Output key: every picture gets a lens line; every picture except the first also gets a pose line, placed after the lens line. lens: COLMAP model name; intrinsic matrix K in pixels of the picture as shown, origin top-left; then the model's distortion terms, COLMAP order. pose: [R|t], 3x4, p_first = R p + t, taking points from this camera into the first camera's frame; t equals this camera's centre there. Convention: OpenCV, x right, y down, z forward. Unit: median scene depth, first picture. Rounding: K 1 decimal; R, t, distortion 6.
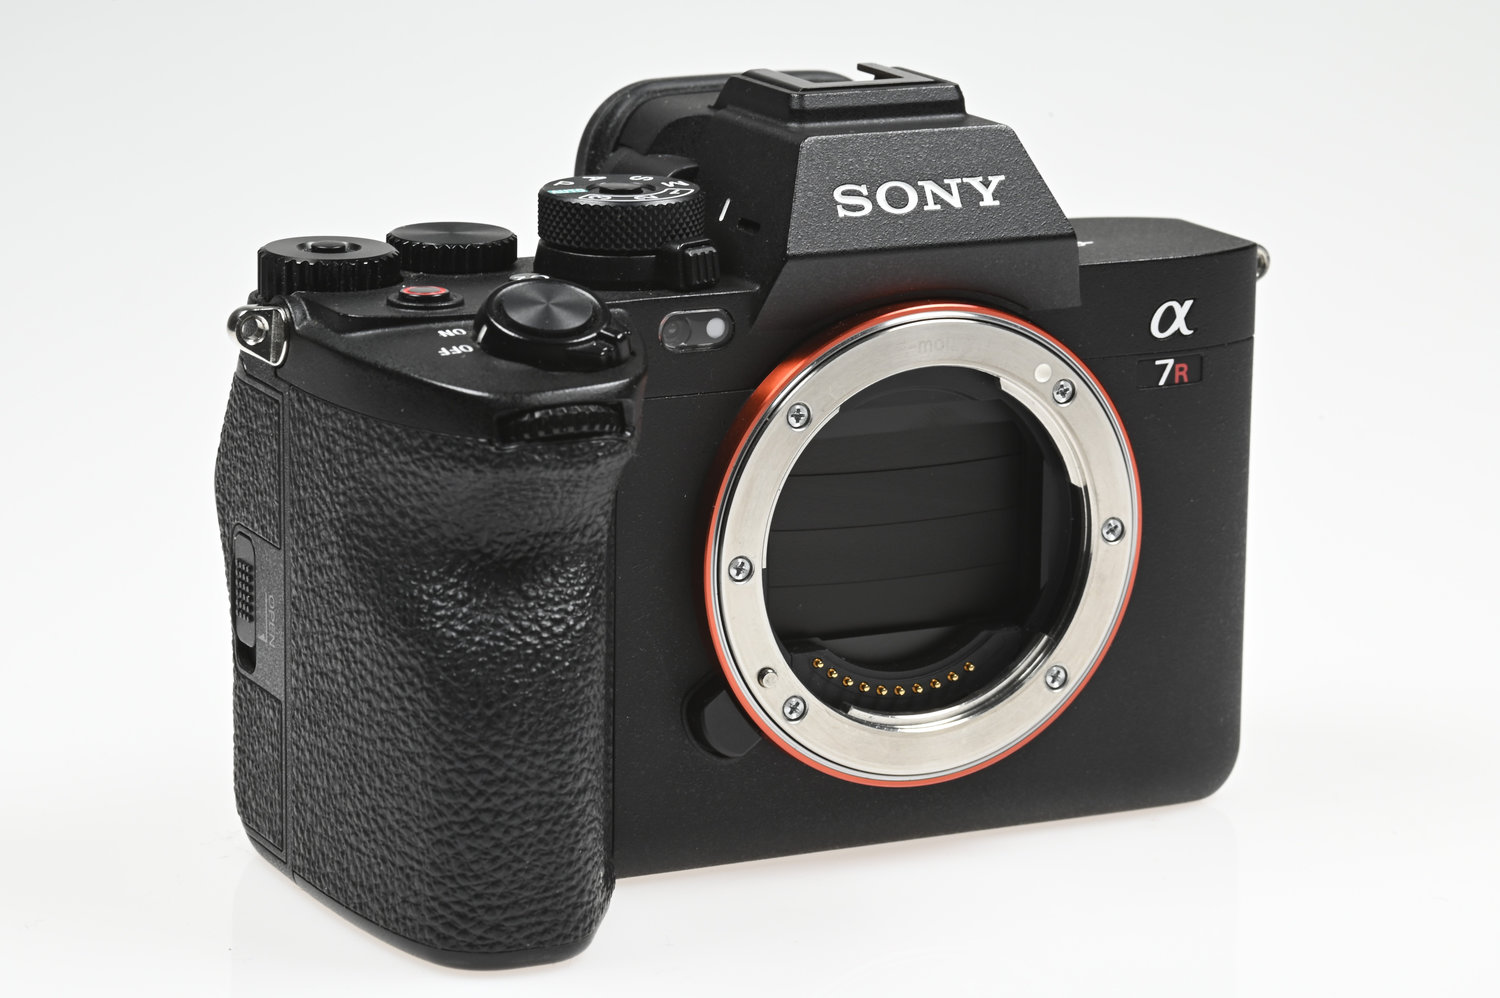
lens RADIAL K [[5392.9, 0, 750.0], [0, 5392.9, 499.0], [0, 0, 1]] dist [-0.082545, -0.214338]
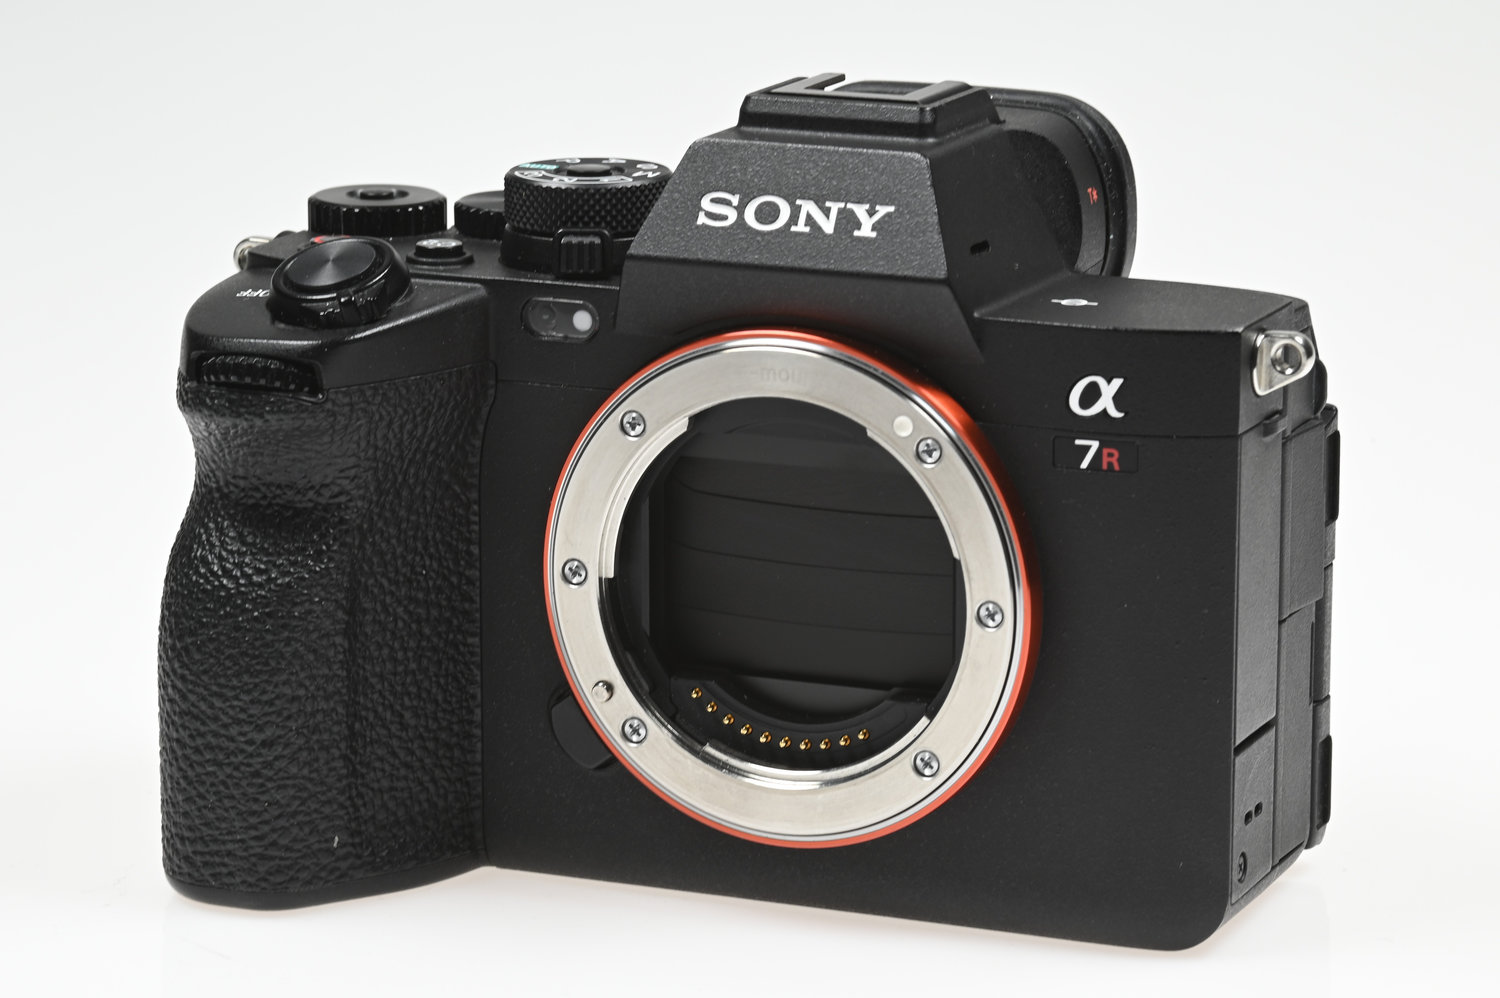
lens RADIAL K [[5392.9, 0, 750.0], [0, 5392.9, 499.0], [0, 0, 1]] dist [-0.082545, -0.214338]
pose [[0.652388, 0.155545, -0.741751, 0.763808], [-0.165584, 0.984321, 0.060777, -0.066462], [0.739575, 0.083172, 0.667916, 0.392973]]
